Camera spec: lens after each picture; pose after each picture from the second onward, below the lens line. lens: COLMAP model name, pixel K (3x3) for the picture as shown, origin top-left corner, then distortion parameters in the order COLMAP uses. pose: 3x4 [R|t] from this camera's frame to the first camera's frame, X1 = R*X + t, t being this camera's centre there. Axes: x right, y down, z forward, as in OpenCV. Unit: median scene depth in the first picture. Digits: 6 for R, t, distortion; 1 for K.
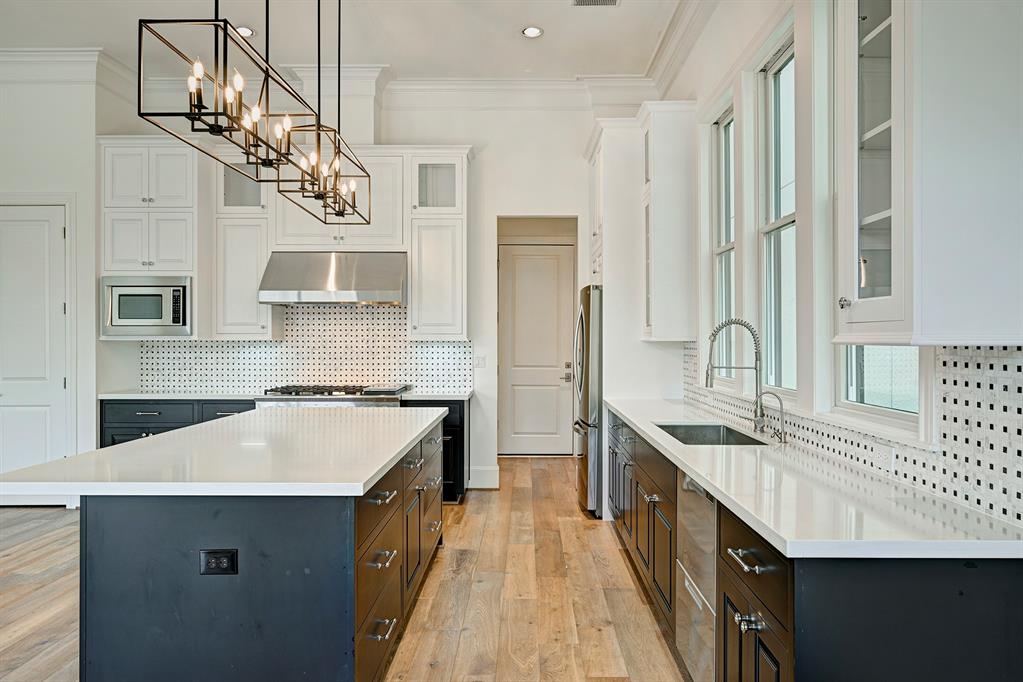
lens RADIAL K [[709.8, 0, 511.5], [0, 709.8, 341.0], [0, 0, 1]] dist [-0.002306, 0.001526]
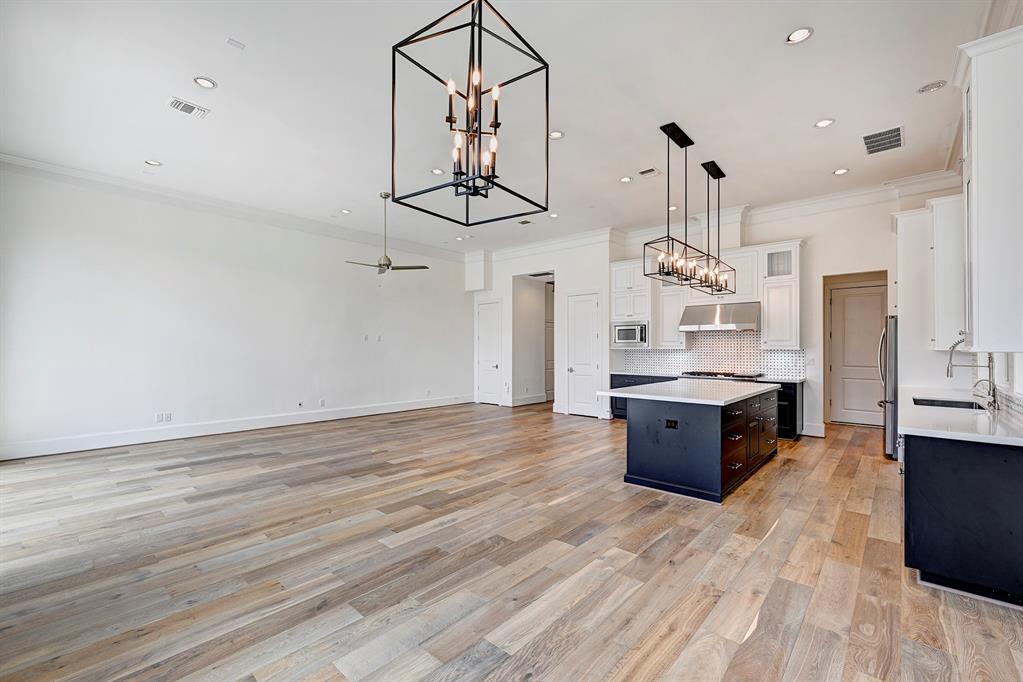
lens RADIAL K [[413.9, 0, 509.2], [0, 413.9, 346.2], [0, 0, 1]] dist [-0.001810, -0.000177]
pose [[0.751054, -0.003156, -0.660233, 0.074582], [-0.002161, 0.999971, -0.007238, -0.000074], [0.660237, 0.006863, 0.751026, -0.251126]]
